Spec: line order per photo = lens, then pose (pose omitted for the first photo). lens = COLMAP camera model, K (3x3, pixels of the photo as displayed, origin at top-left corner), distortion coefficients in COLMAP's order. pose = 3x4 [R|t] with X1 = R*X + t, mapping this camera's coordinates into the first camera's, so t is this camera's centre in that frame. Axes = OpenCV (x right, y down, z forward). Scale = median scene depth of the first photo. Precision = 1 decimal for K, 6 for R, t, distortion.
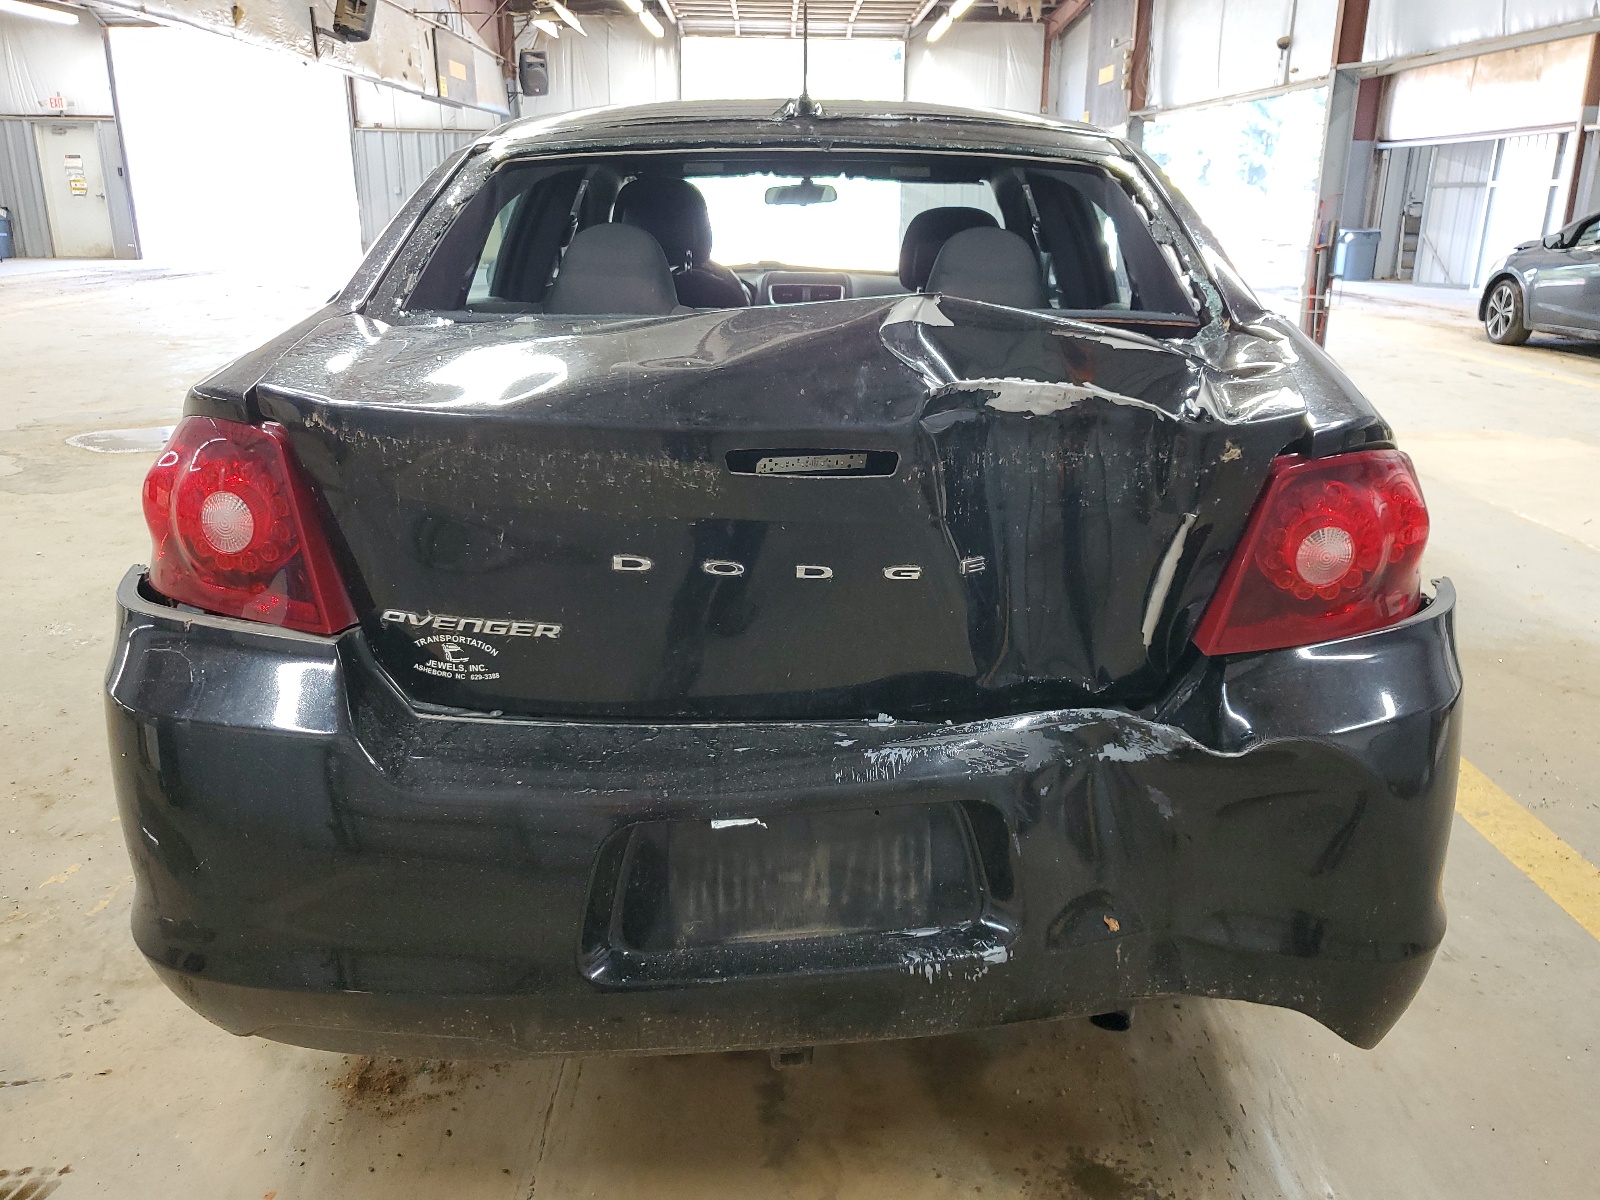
lens RADIAL K [[1267.3, 0, 800.0], [0, 1267.3, 600.0], [0, 0, 1]] dist [0.005894, 0.002074]
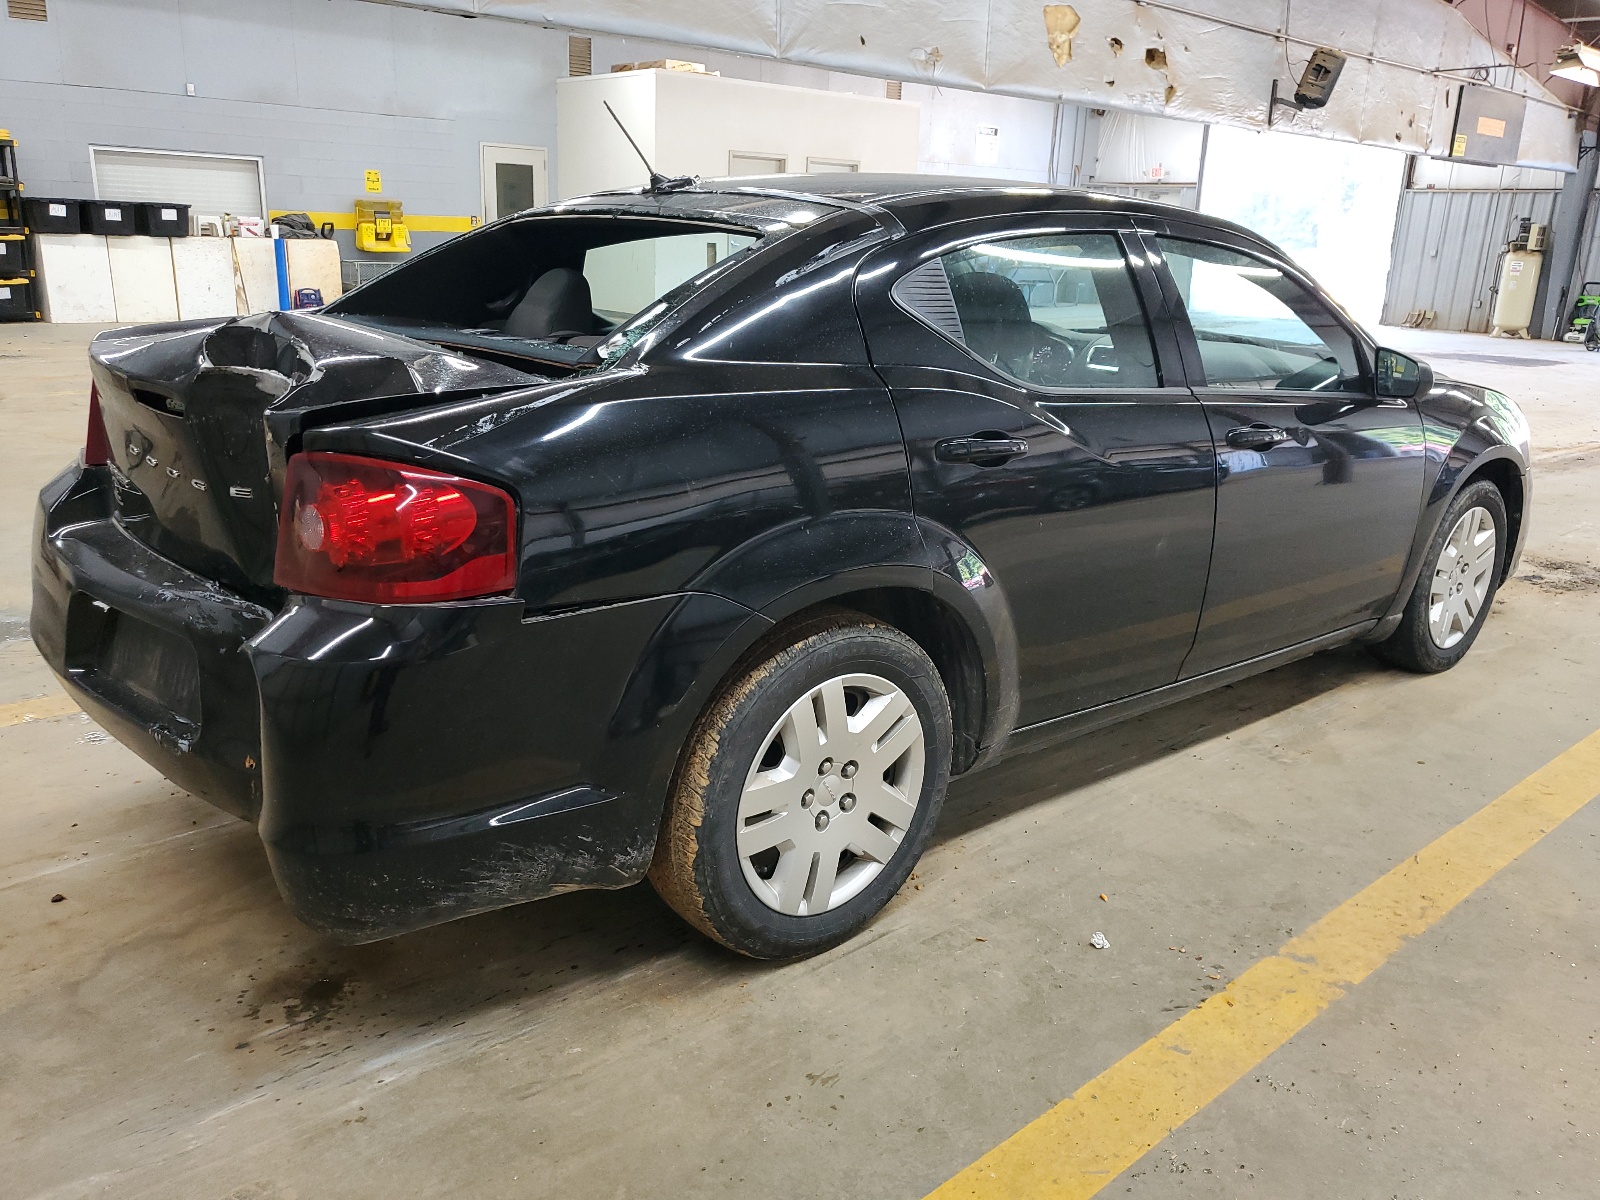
lens RADIAL K [[1232.8, 0, 800.0], [0, 1232.8, 600.0], [0, 0, 1]] dist [0.005063, 0.012906]
pose [[0.647340, 0.229078, -0.726962, 0.211855], [-0.254867, 0.963922, 0.076796, -0.023708], [0.718327, 0.135566, 0.682369, 0.064610]]
